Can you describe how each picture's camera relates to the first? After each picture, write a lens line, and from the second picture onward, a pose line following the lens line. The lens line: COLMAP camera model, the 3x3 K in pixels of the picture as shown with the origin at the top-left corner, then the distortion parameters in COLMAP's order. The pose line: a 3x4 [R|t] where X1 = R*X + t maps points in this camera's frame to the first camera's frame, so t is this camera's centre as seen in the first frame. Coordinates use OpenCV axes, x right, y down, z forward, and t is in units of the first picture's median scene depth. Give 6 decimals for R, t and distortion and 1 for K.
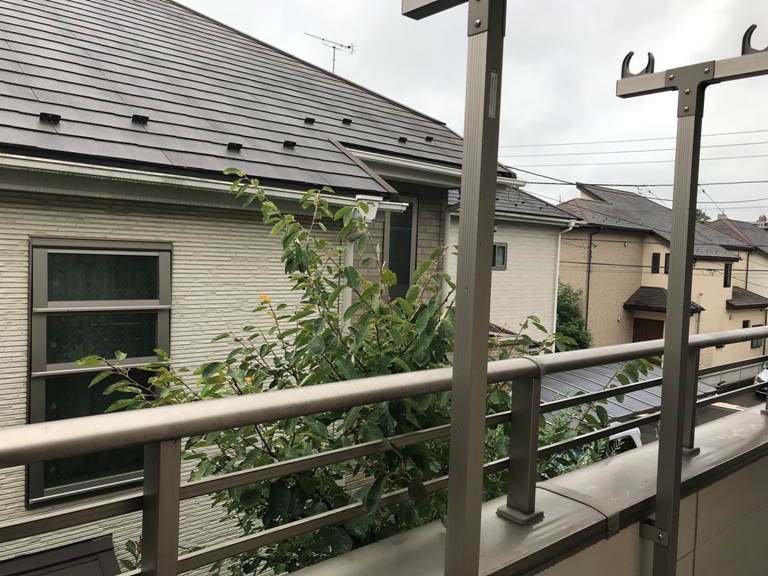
lens RADIAL K [[629.5, 0, 384.0], [0, 629.5, 288.0], [0, 0, 1]] dist [0.013642, 0.007769]
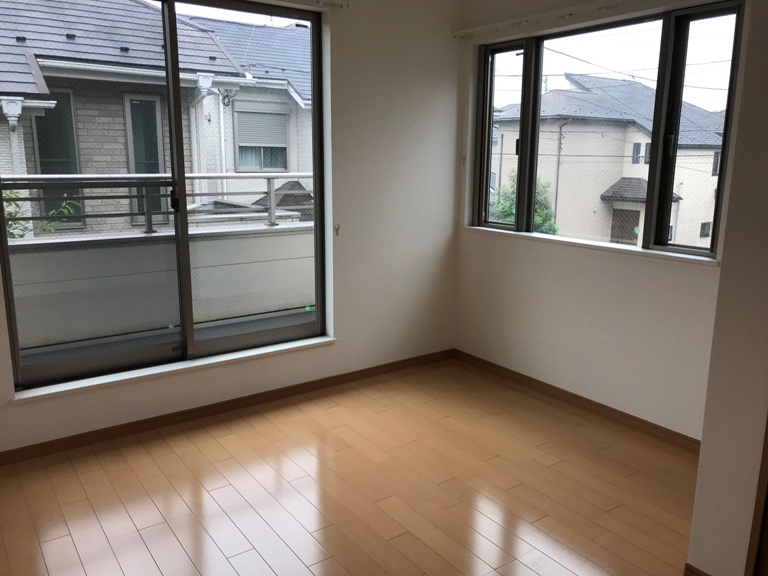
lens RADIAL K [[629.5, 0, 384.0], [0, 629.5, 288.0], [0, 0, 1]] dist [0.013642, 0.007769]
pose [[0.992532, -0.009195, -0.121638, 0.169956], [0.027092, 0.988868, 0.146305, 0.016204], [0.118938, -0.148508, 0.981733, -0.063116]]
